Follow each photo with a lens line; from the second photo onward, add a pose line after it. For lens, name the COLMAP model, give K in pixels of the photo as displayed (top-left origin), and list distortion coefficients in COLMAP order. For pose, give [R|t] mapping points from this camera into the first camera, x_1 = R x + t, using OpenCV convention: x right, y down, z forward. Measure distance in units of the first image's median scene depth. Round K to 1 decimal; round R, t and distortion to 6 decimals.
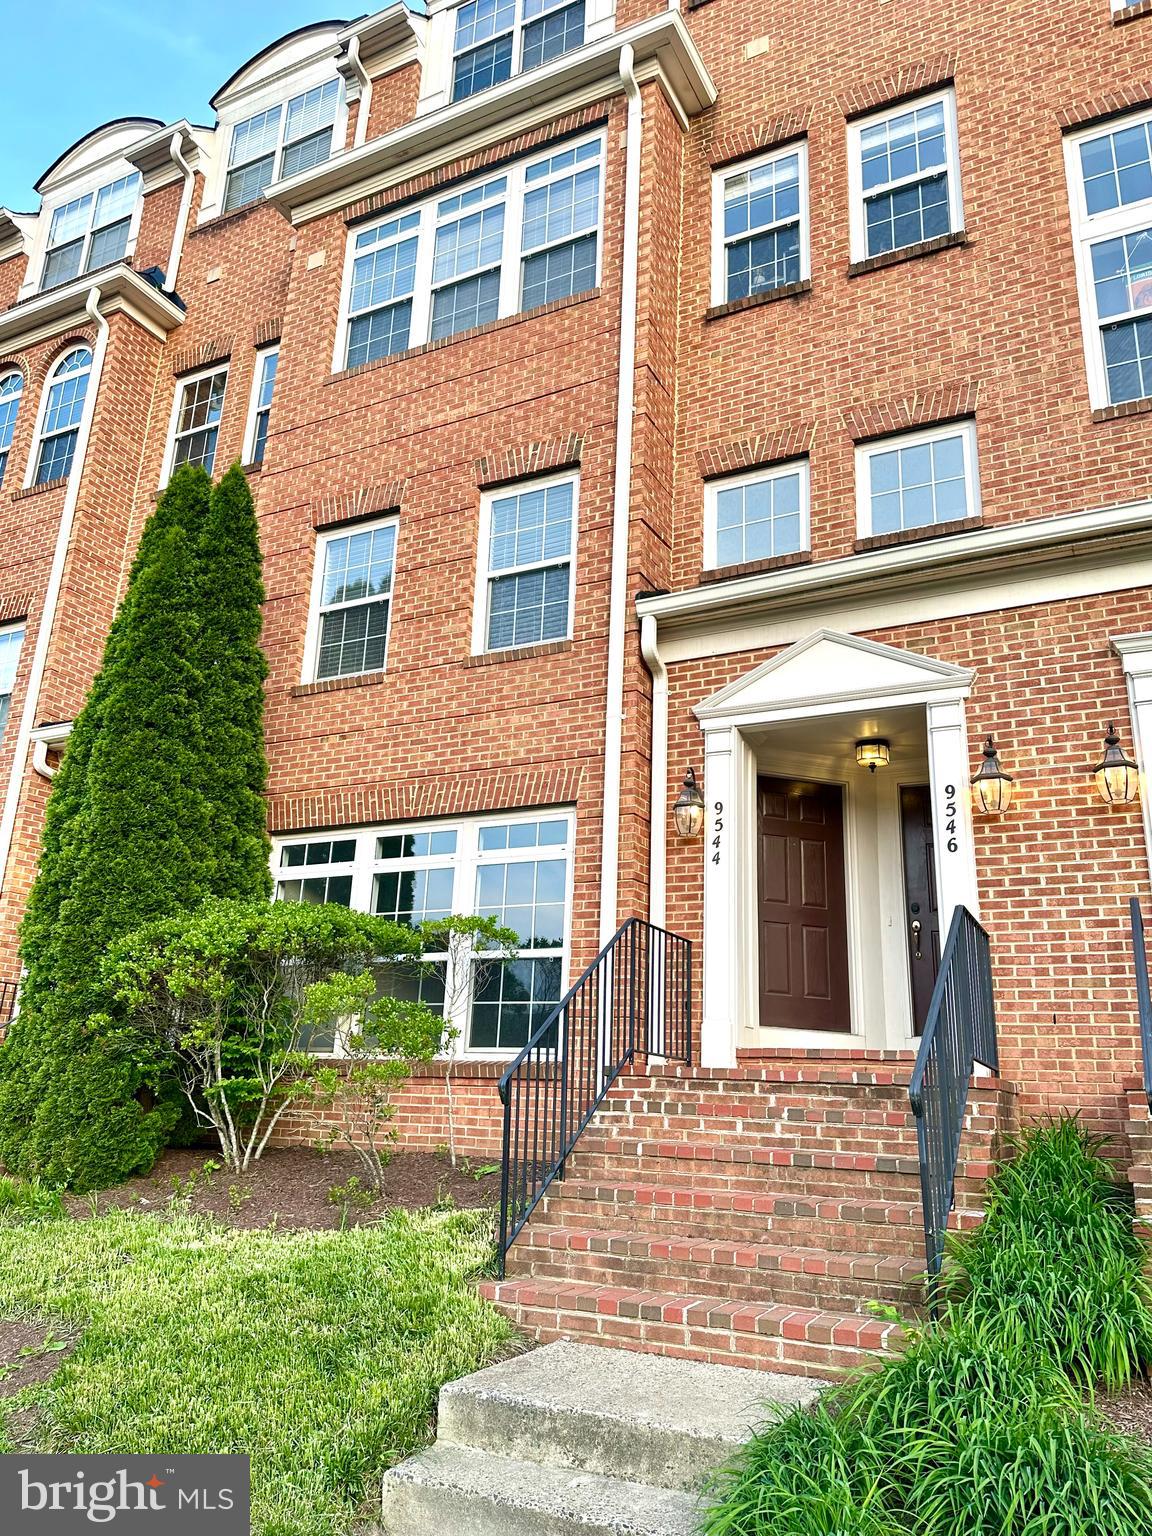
lens RADIAL K [[1098.7, 0, 552.5], [0, 1098.7, 766.7], [0, 0, 1]] dist [0.156084, -0.261680]
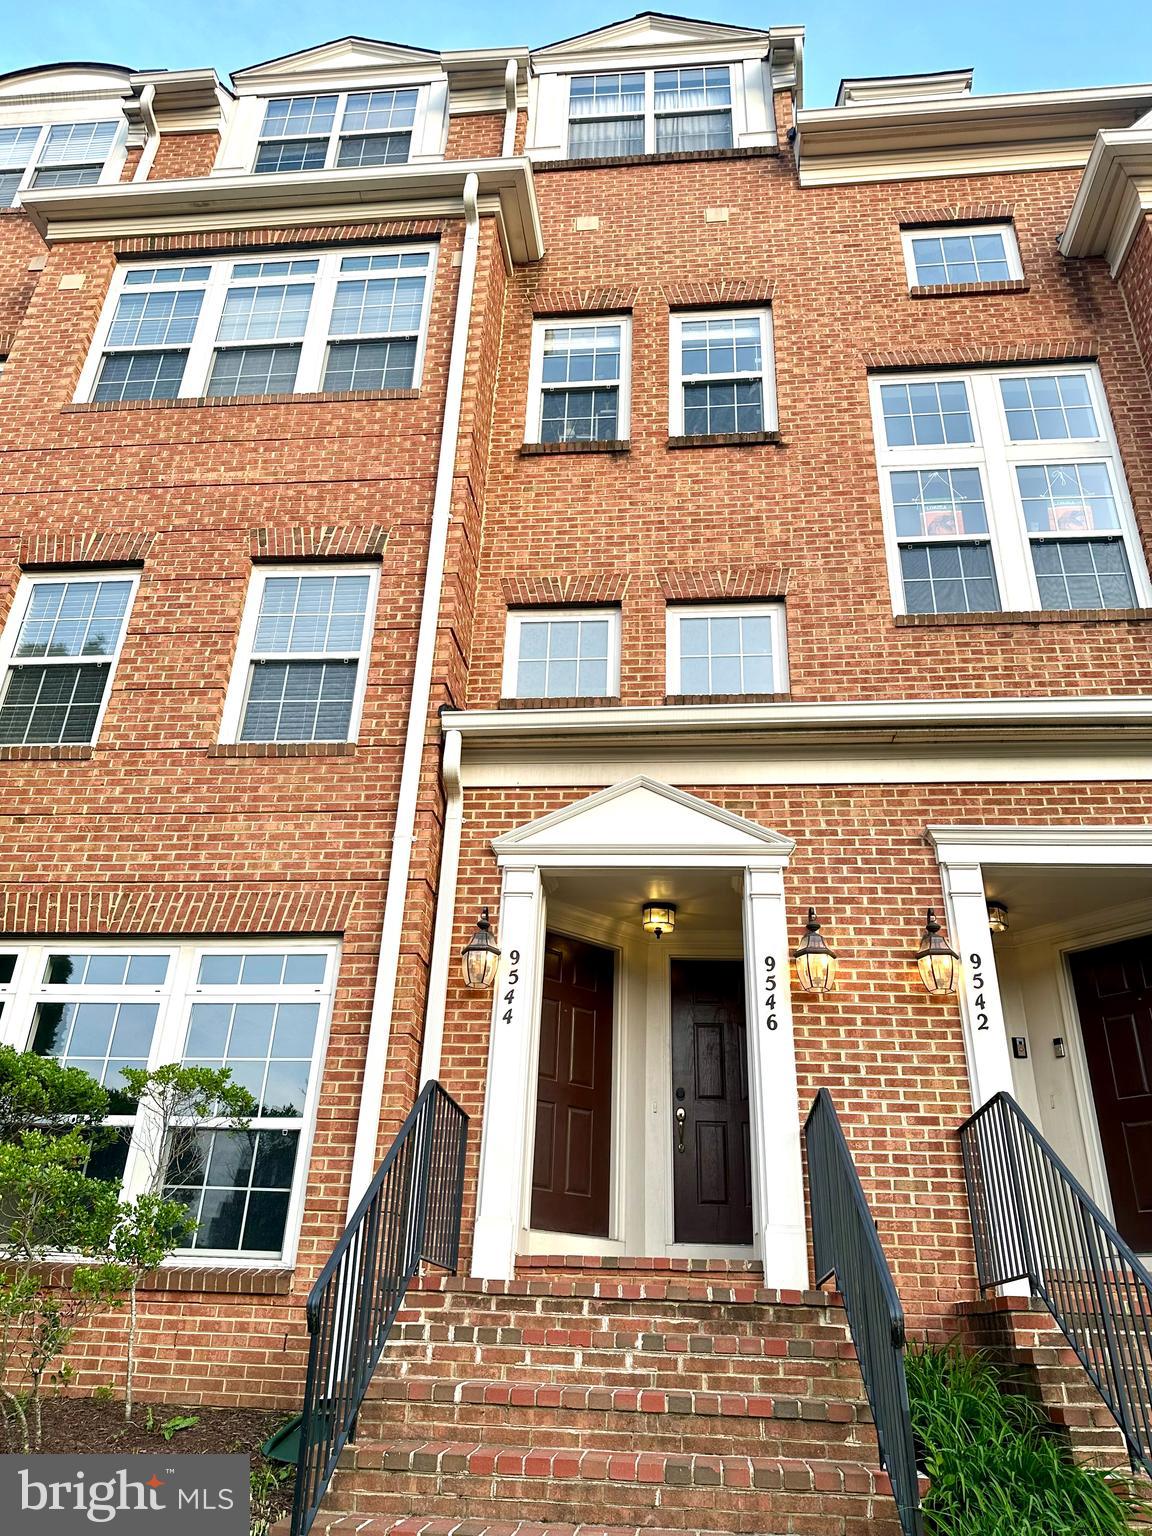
lens RADIAL K [[1098.7, 0, 552.5], [0, 1098.7, 766.7], [0, 0, 1]] dist [0.156084, -0.261680]
pose [[0.925723, 0.169369, 0.338159, -0.131452], [-0.111408, 0.976567, -0.184135, 0.044482], [-0.361422, 0.132784, 0.922899, 0.156979]]
